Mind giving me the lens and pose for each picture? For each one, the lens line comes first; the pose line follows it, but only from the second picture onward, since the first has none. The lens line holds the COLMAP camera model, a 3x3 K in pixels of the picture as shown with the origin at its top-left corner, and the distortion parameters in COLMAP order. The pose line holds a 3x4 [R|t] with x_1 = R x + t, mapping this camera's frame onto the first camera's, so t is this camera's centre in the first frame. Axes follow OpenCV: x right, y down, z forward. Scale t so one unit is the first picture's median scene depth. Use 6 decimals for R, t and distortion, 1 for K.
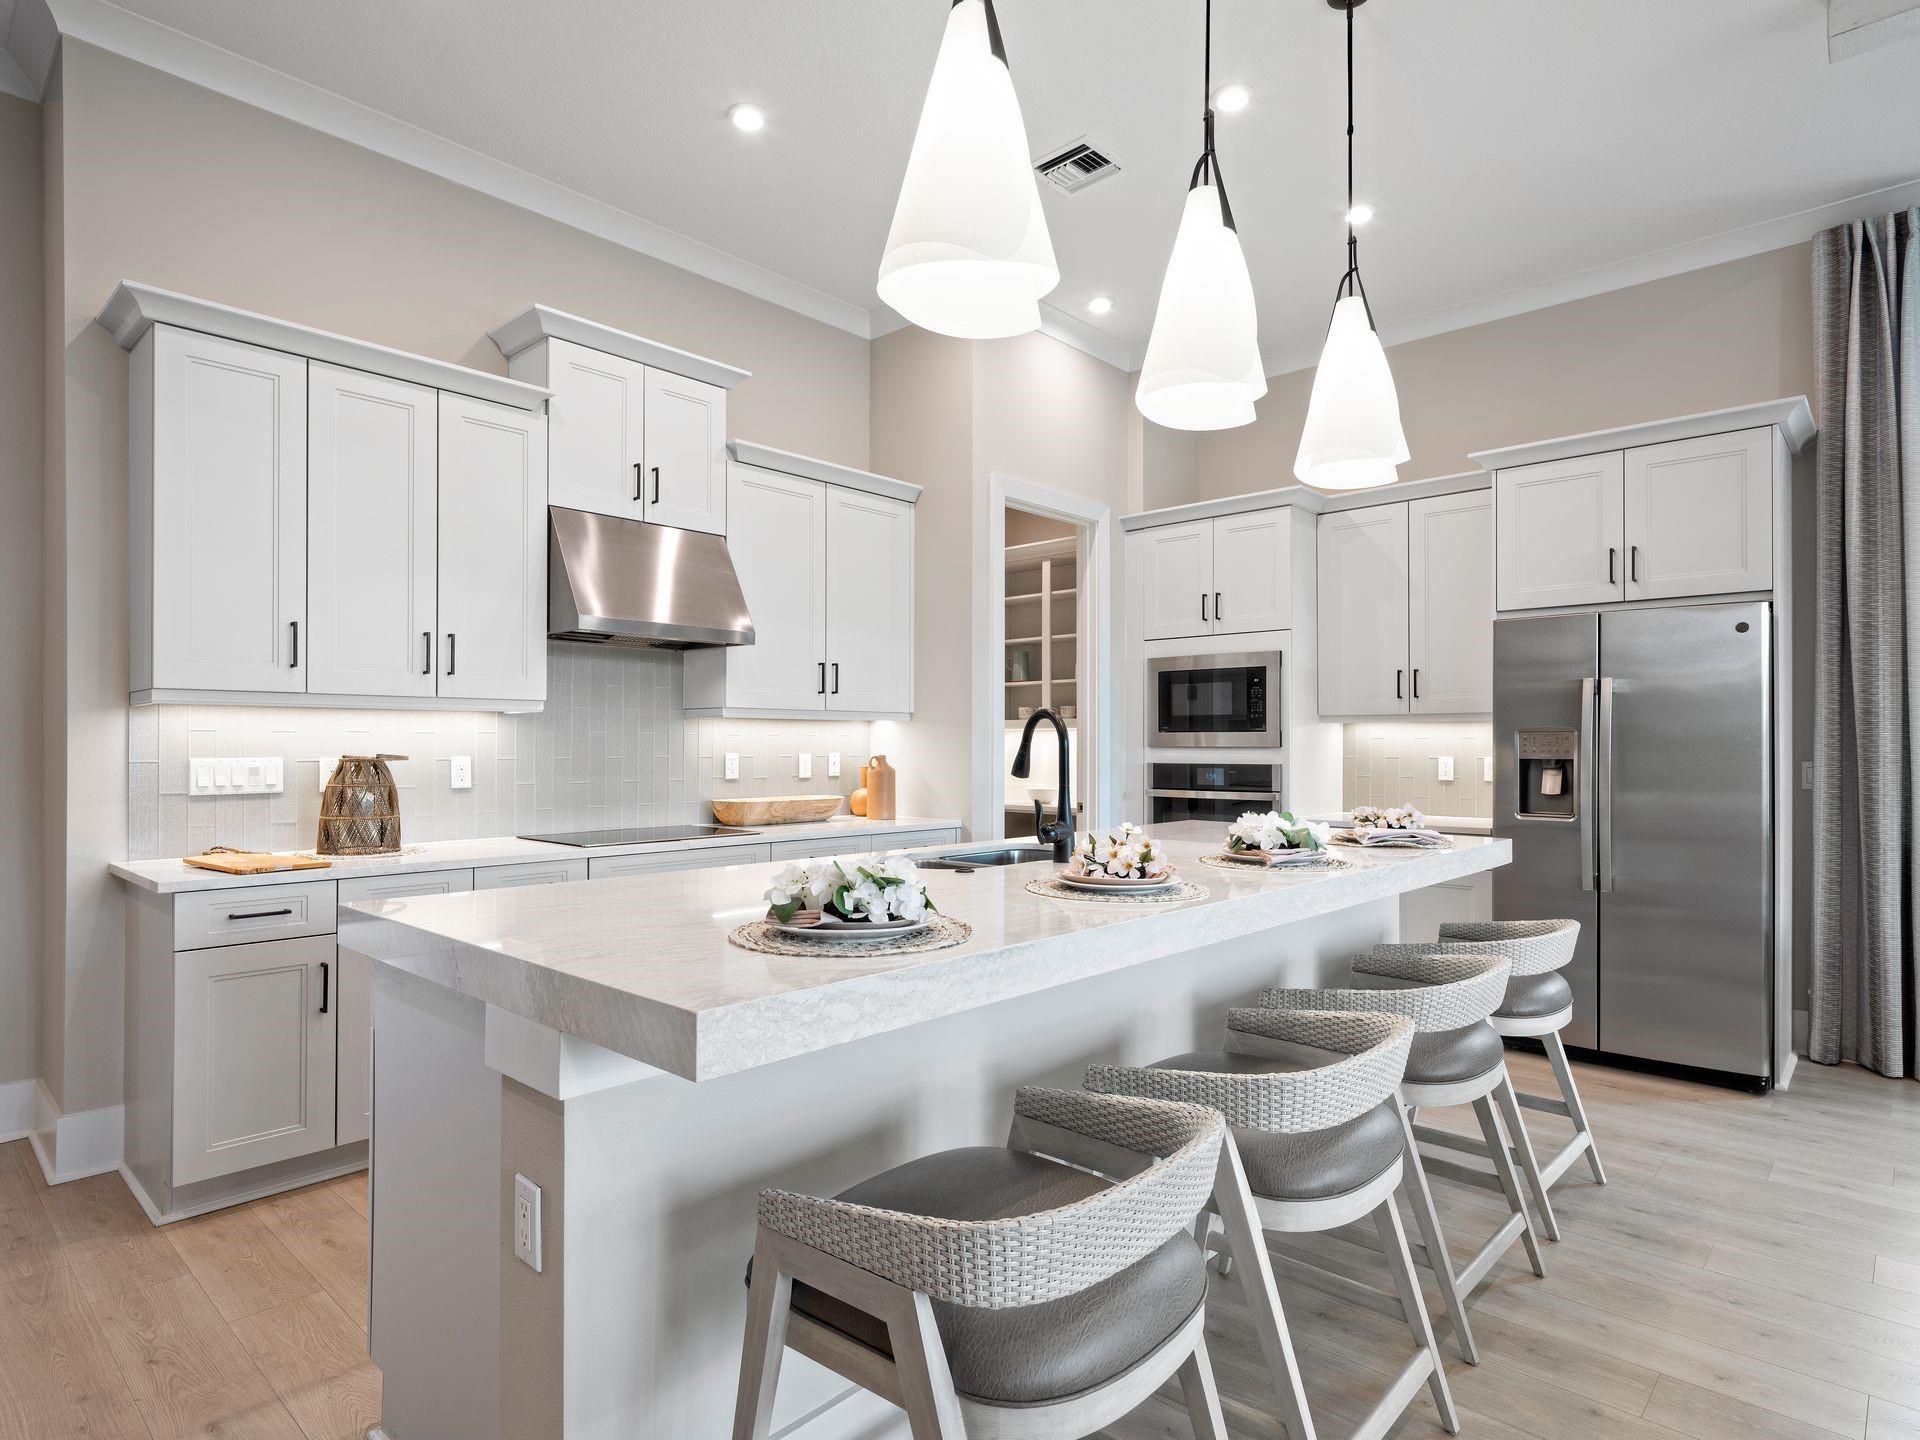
lens RADIAL K [[1043.0, 0, 956.4], [0, 1043.0, 740.8], [0, 0, 1]] dist [0.000063, 0.000302]
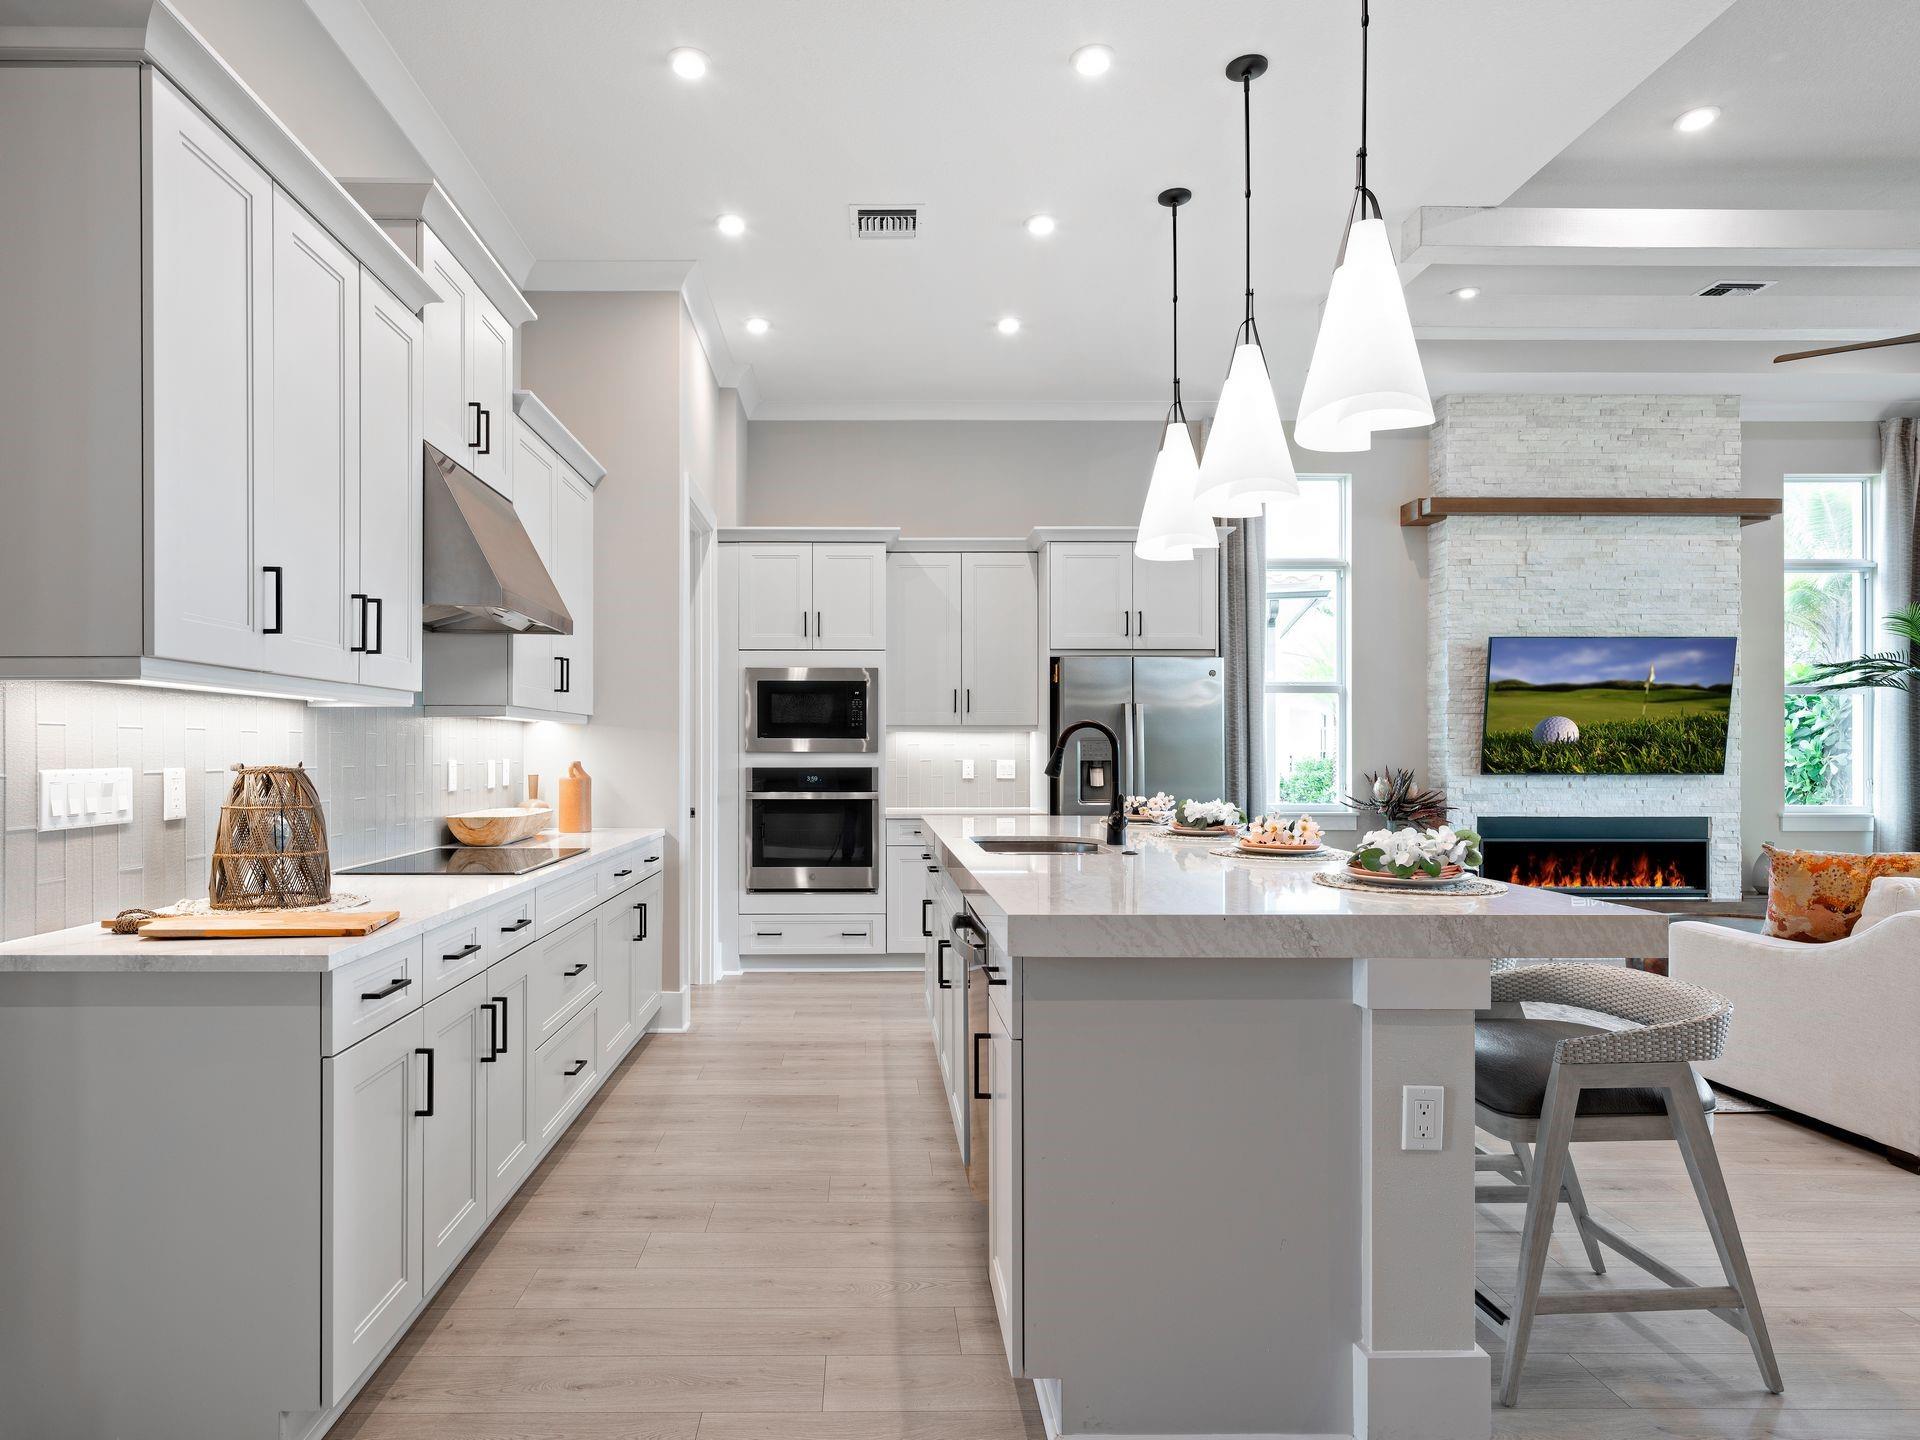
lens RADIAL K [[1078.6, 0, 877.0], [0, 1078.6, 751.3], [0, 0, 1]] dist [-0.000652, -0.000968]
pose [[0.731538, -0.000163, 0.681801, -0.613790], [-0.002172, 0.999994, 0.002570, 0.002380], [-0.681797, -0.003361, 0.731533, 0.164019]]
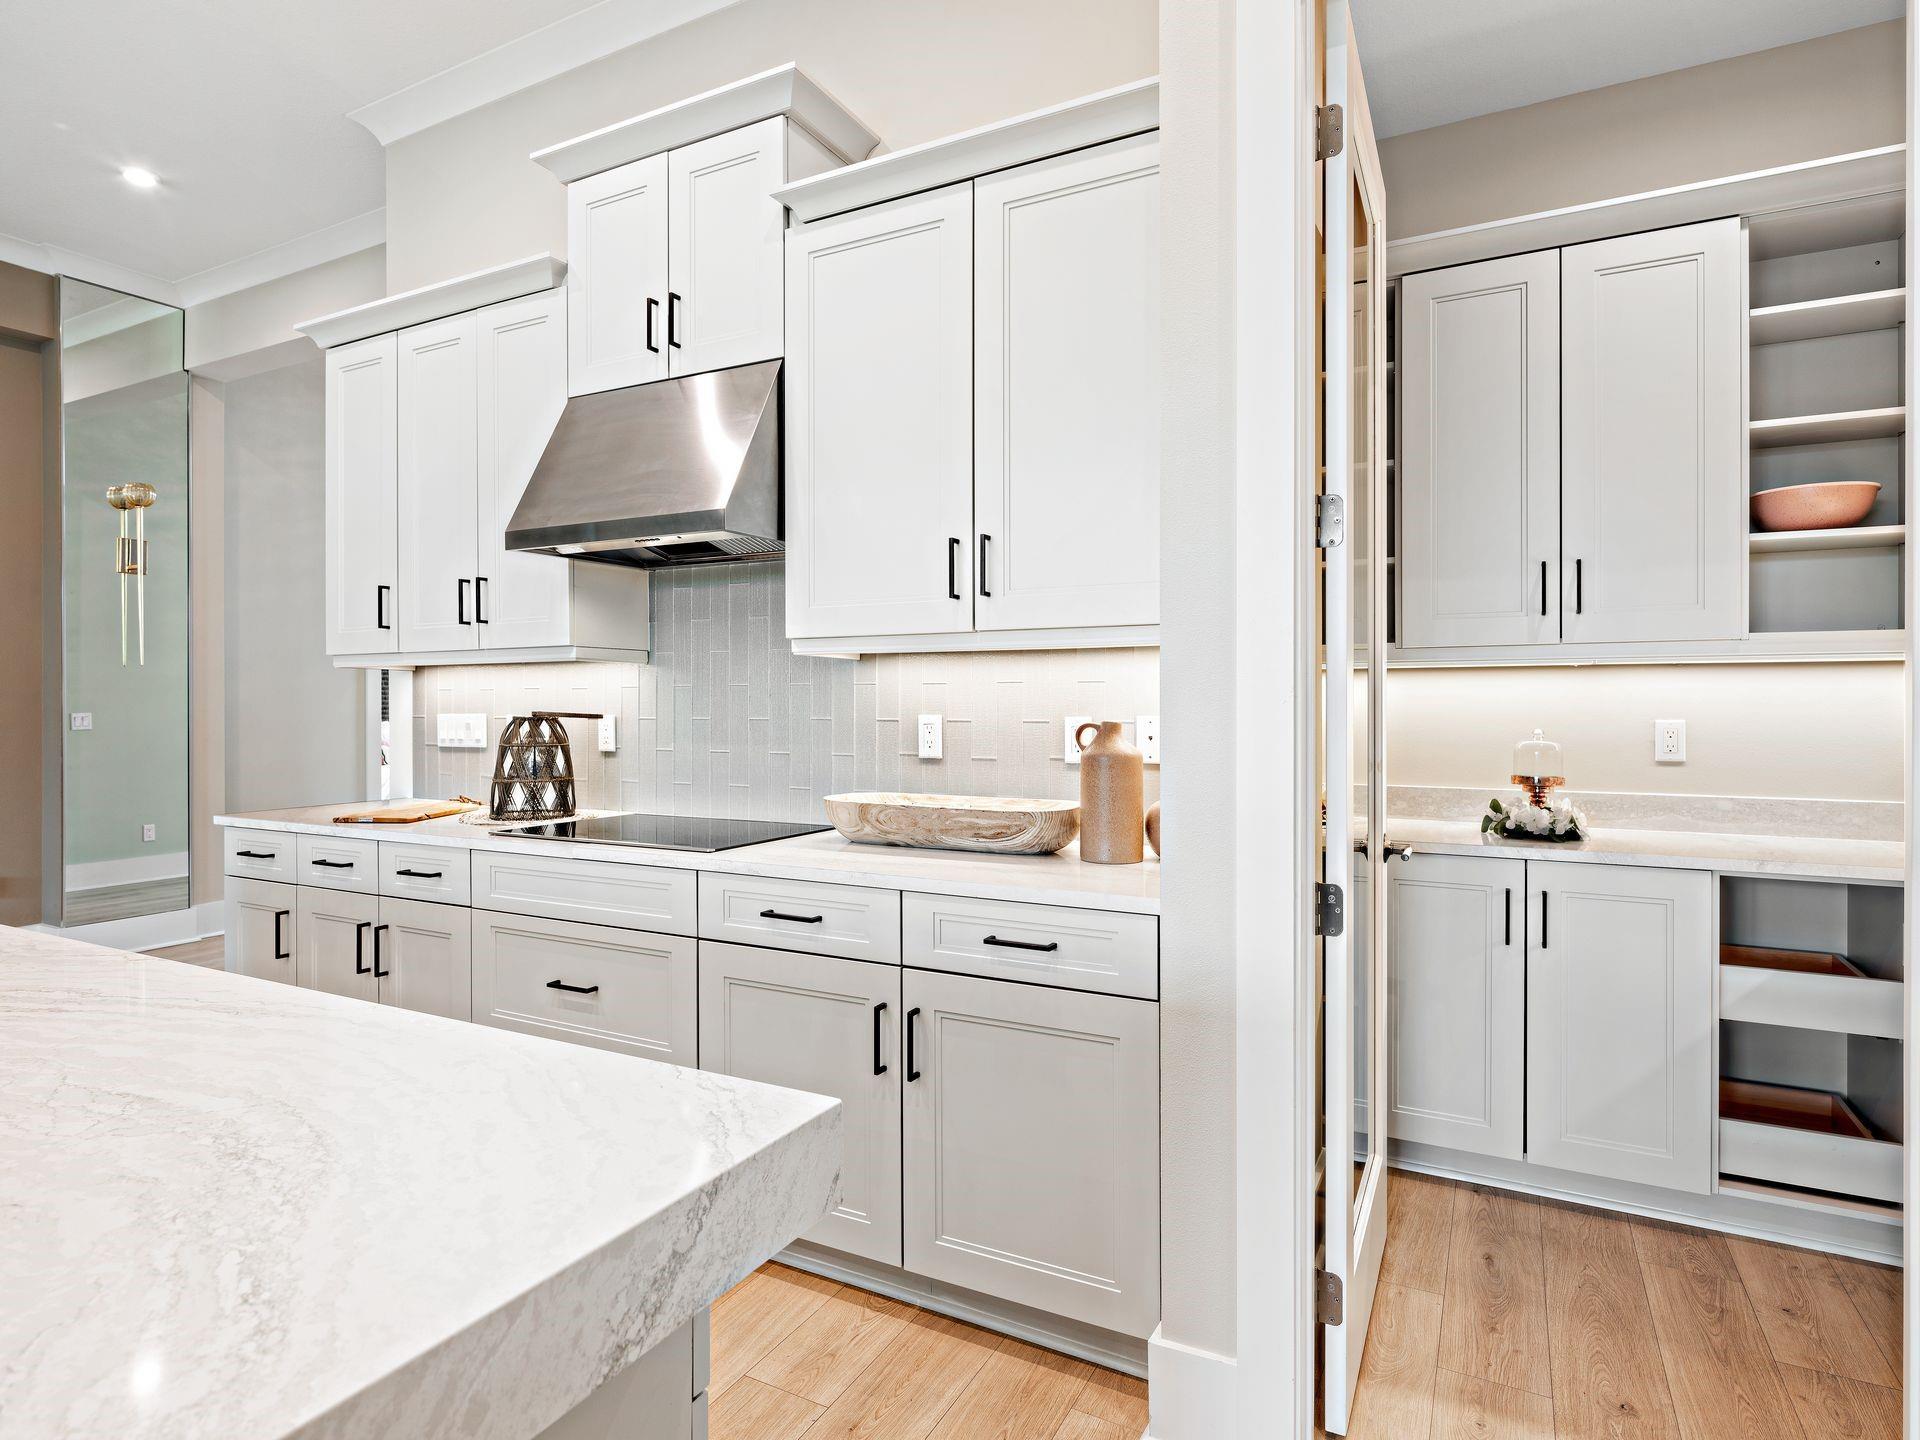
lens RADIAL K [[1047.2, 0, 960.6], [0, 1047.2, 708.2], [0, 0, 1]] dist [0.001894, -0.000949]
pose [[0.249049, 0.003217, -0.968485, 0.406583], [0.006999, 0.999962, 0.005121, 0.006243], [0.968465, -0.008054, 0.249018, 0.972807]]
